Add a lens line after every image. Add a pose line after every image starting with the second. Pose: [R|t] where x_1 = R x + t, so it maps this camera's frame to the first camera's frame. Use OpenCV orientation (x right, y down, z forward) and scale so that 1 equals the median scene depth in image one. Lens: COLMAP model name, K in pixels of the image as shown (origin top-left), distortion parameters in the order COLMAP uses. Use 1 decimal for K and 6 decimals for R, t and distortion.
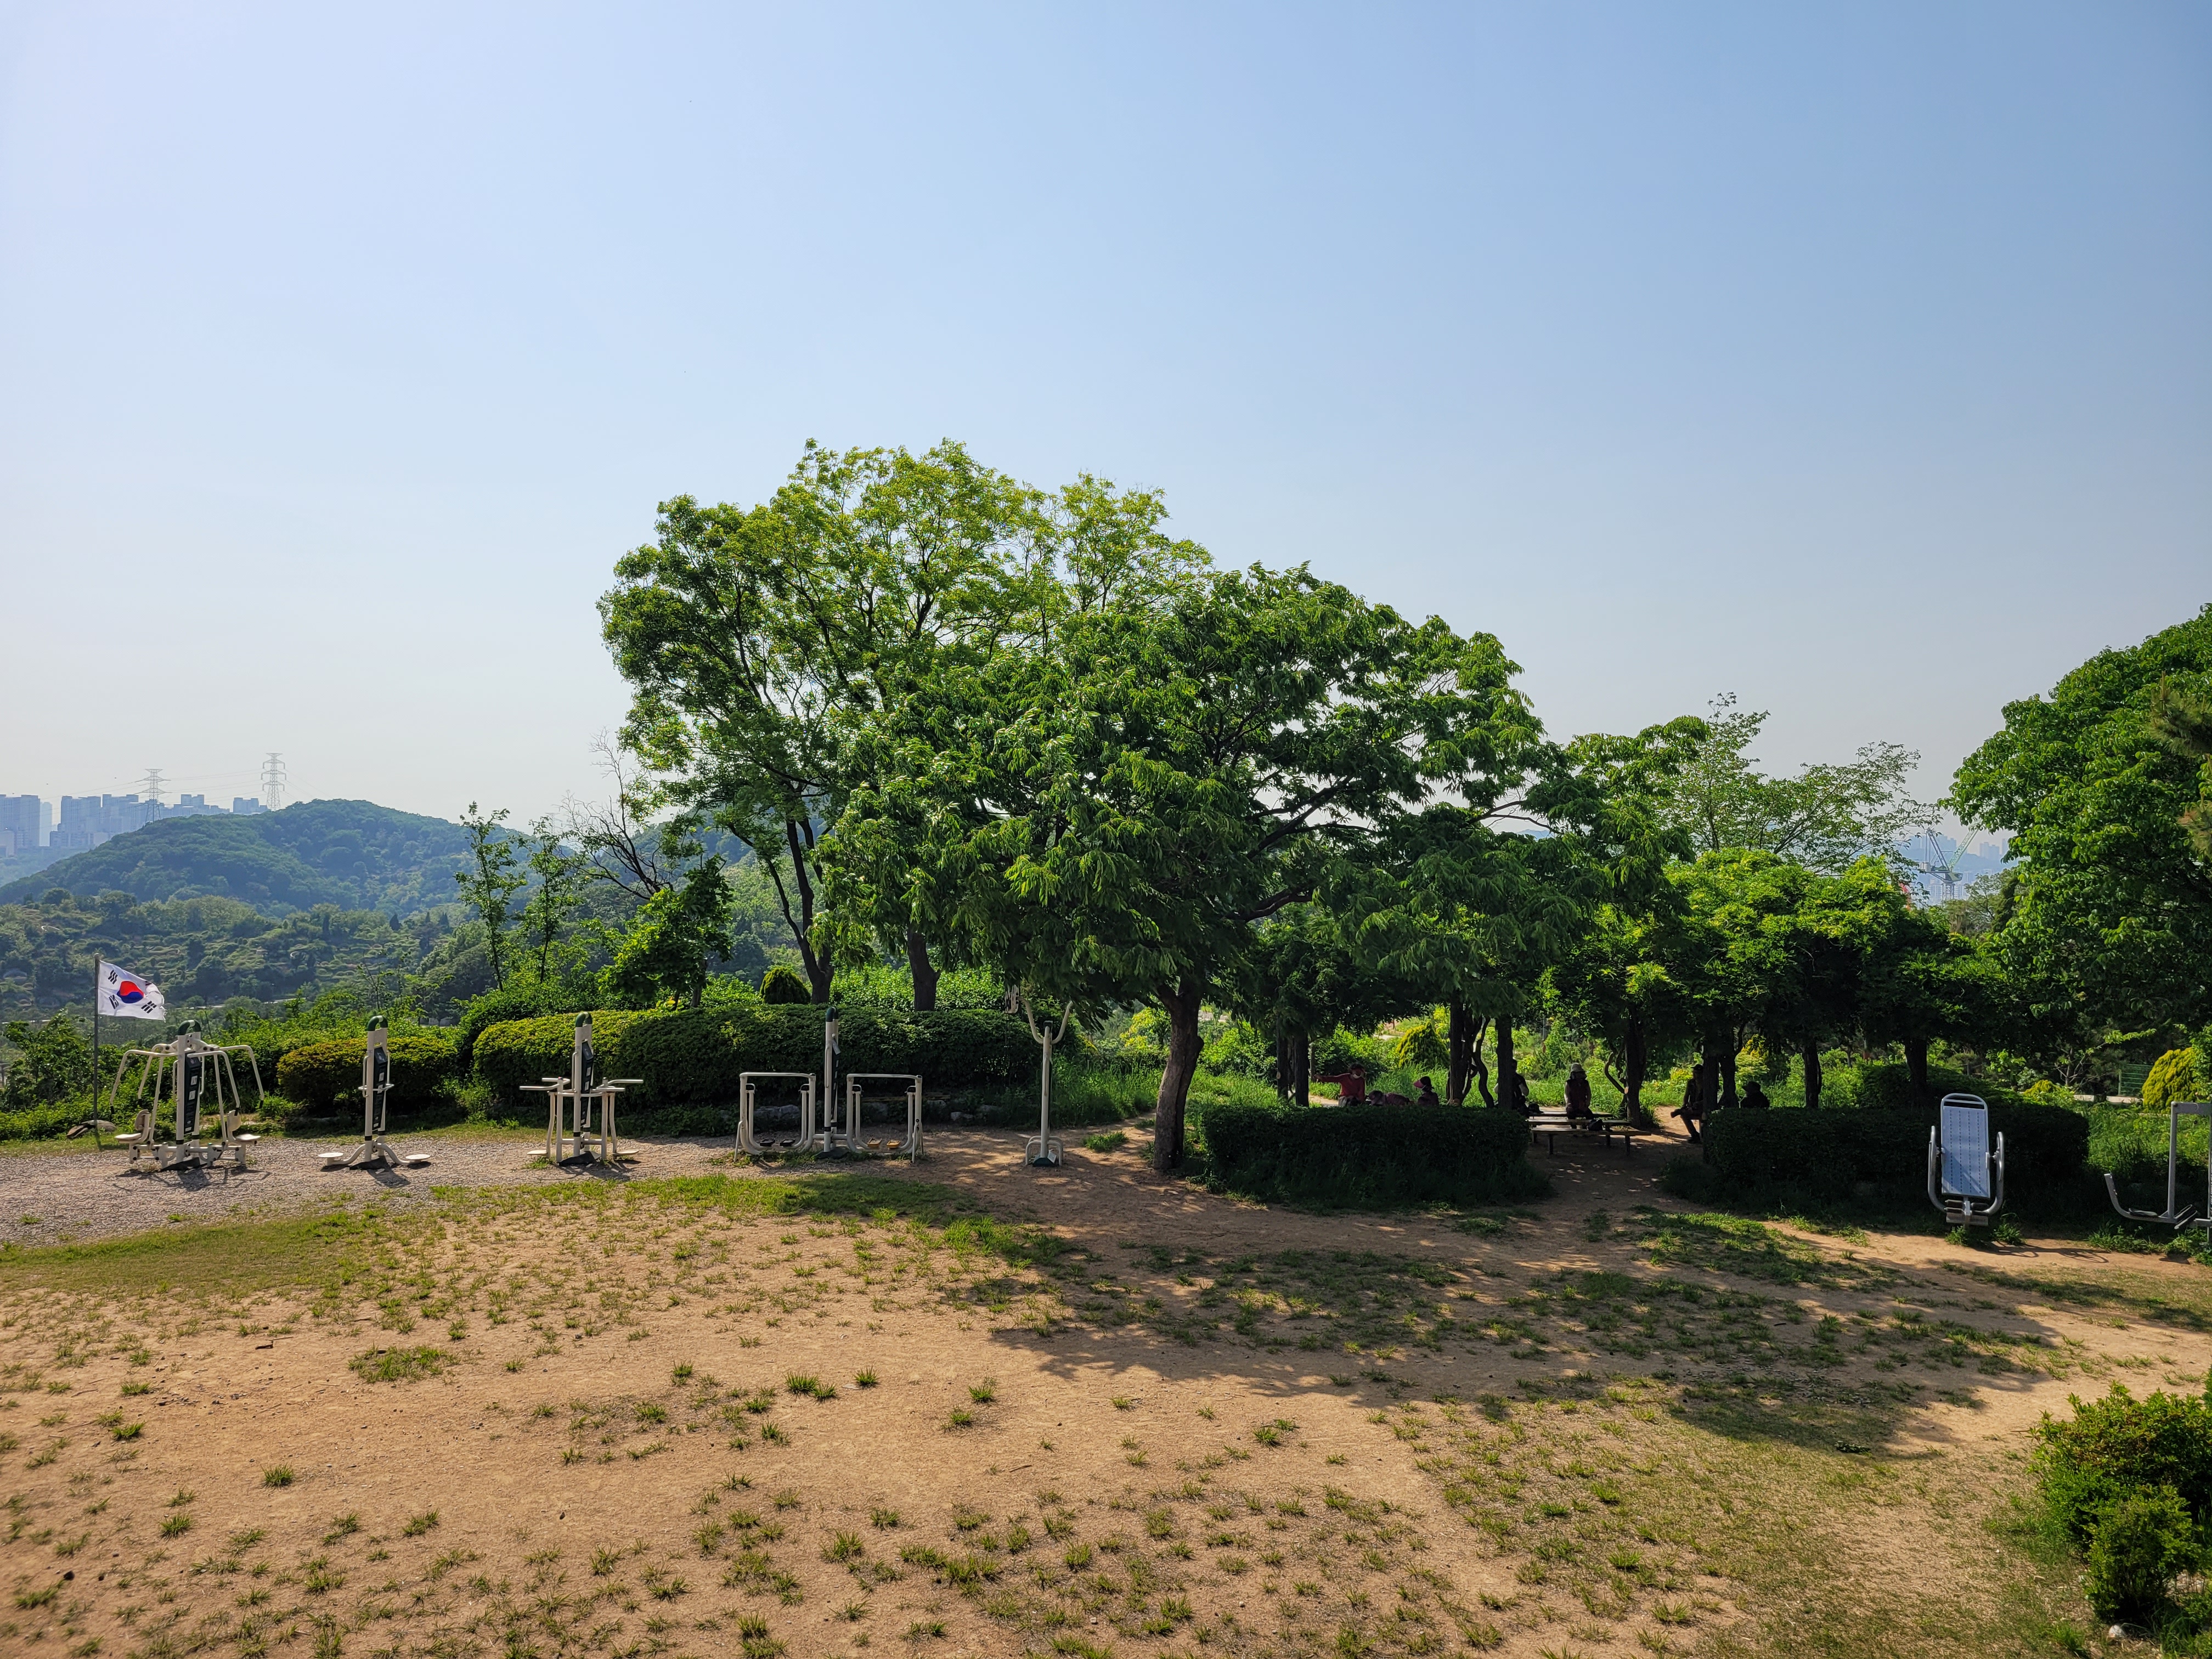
lens RADIAL K [[1645.1, 0, 1099.8], [0, 1645.1, 838.3], [0, 0, 1]] dist [0.063373, -0.048050]
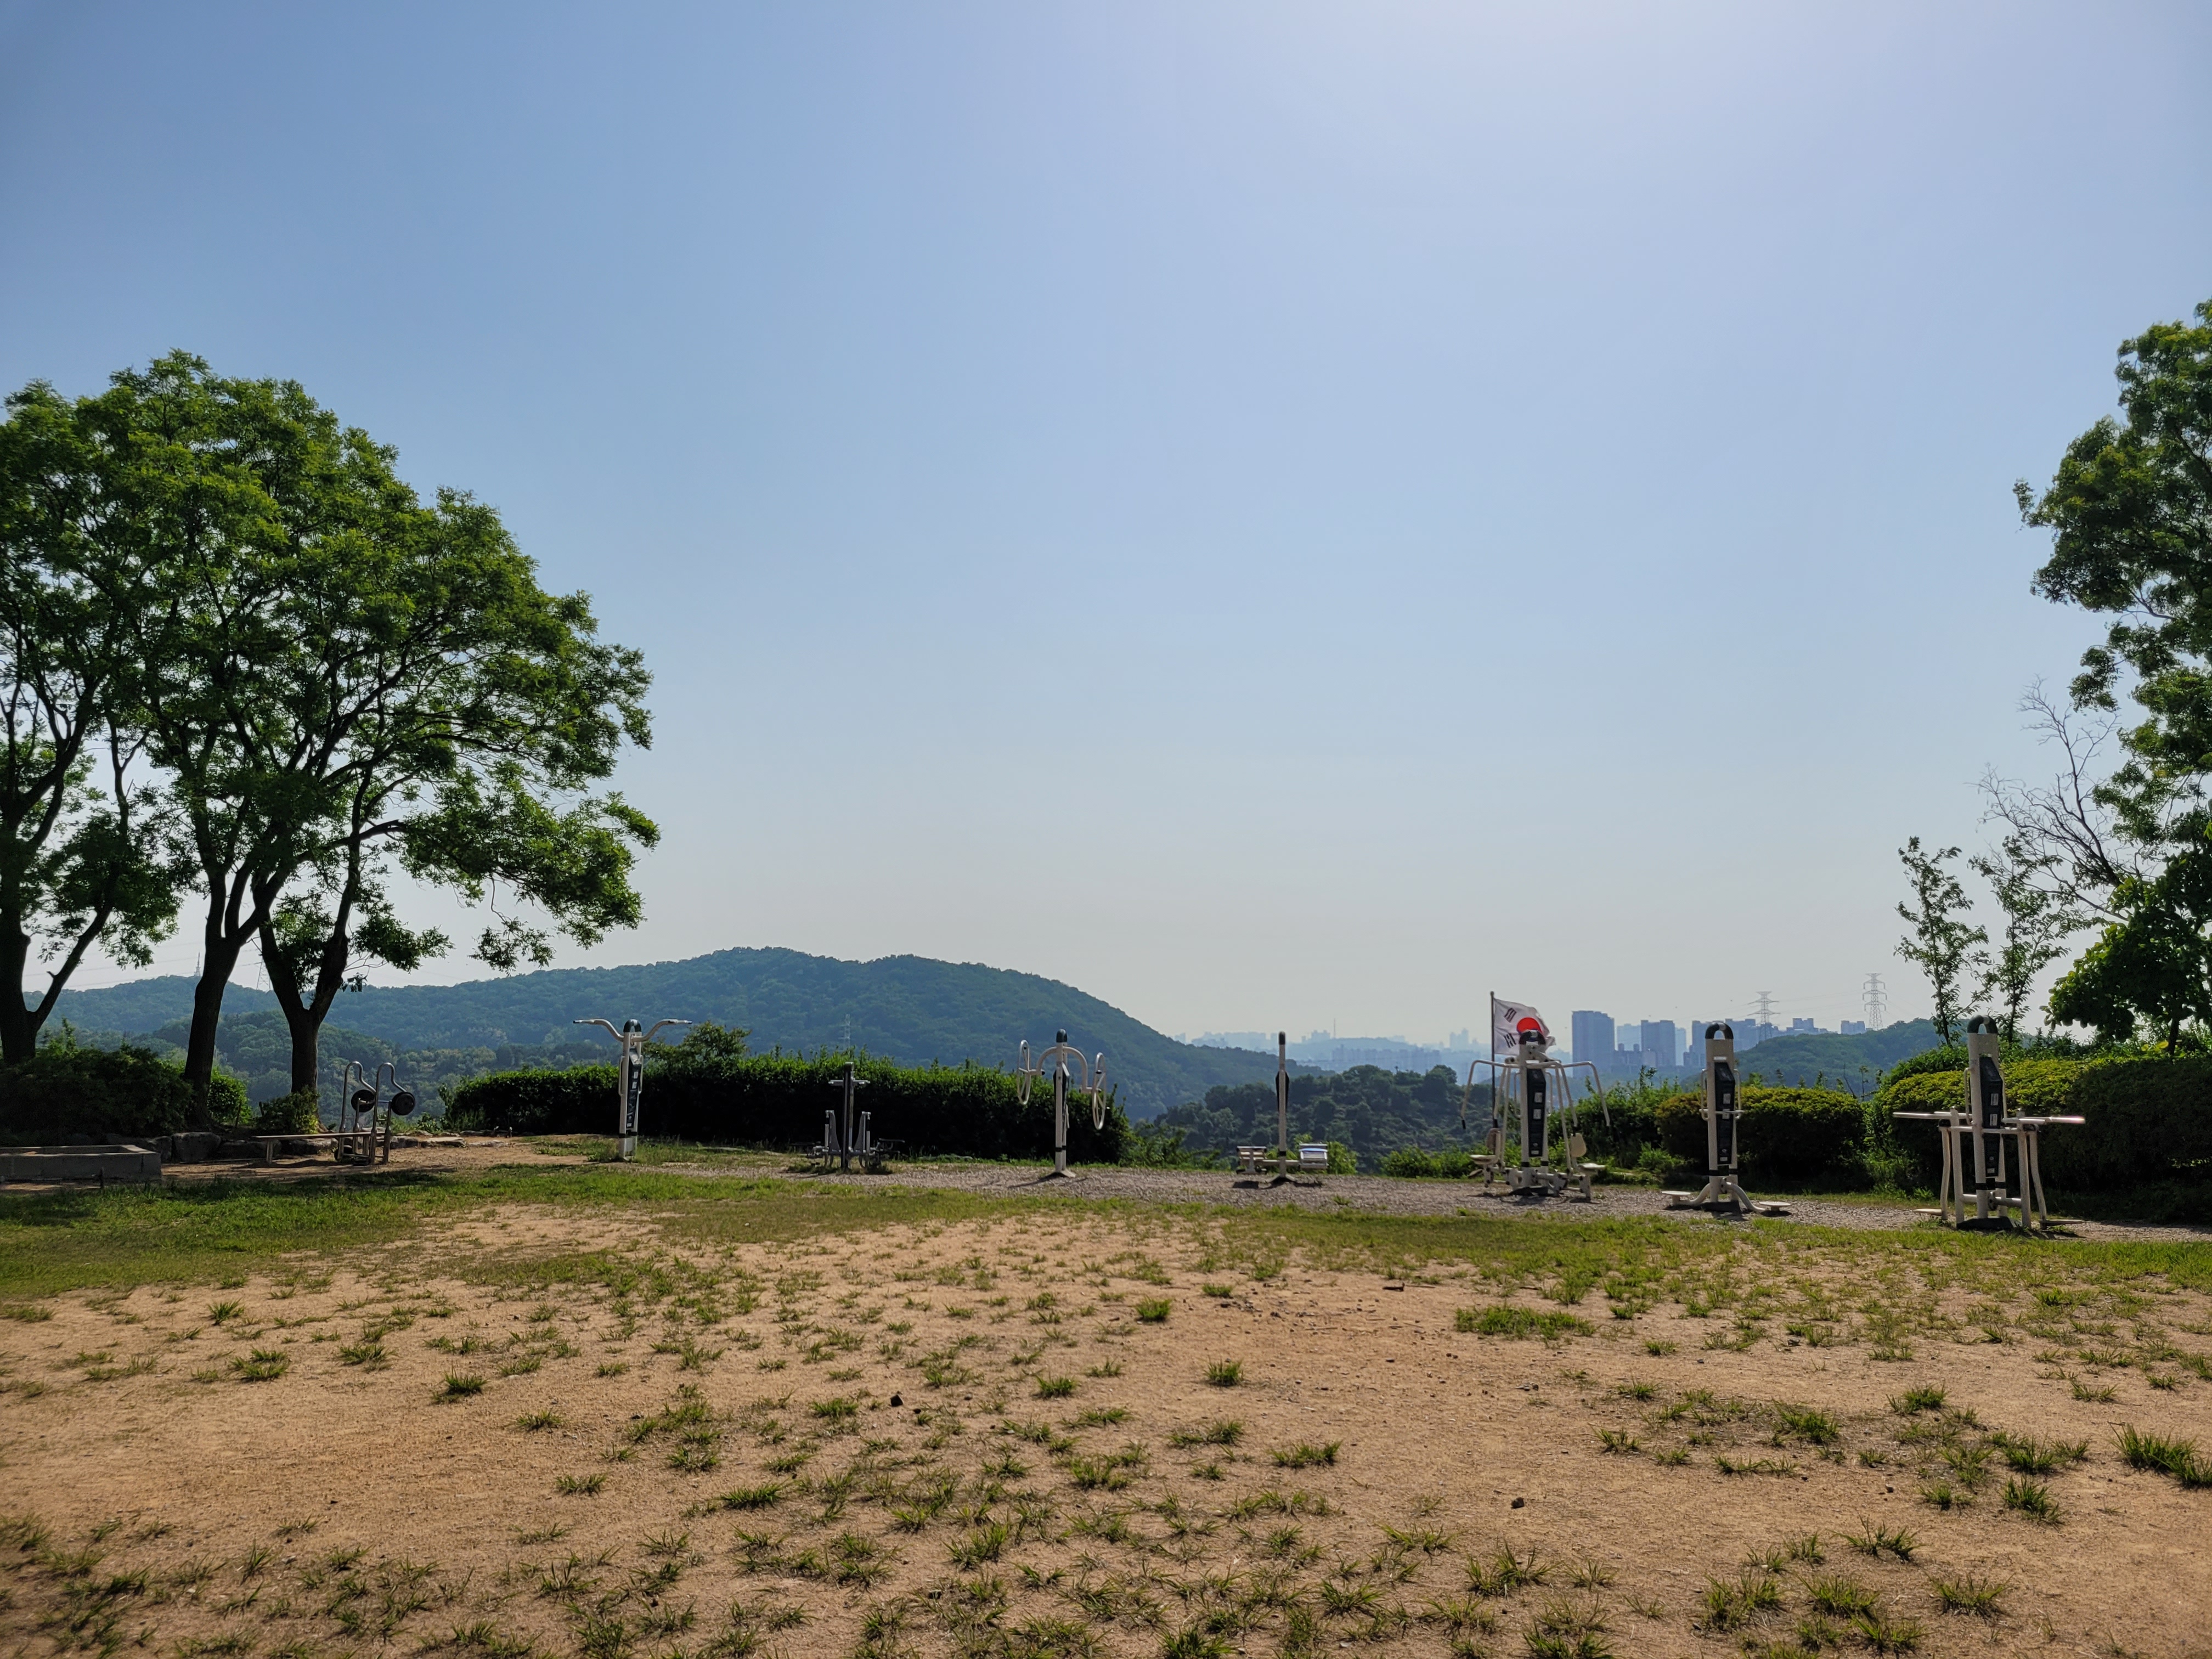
lens RADIAL K [[1645.1, 0, 1120.2], [0, 1645.1, 880.0], [0, 0, 1]] dist [0.063373, -0.048050]
pose [[0.630764, -0.081899, -0.771641, 0.008606], [-0.003026, 0.994147, -0.107989, 0.102957], [0.775969, 0.070450, 0.626825, 0.214708]]
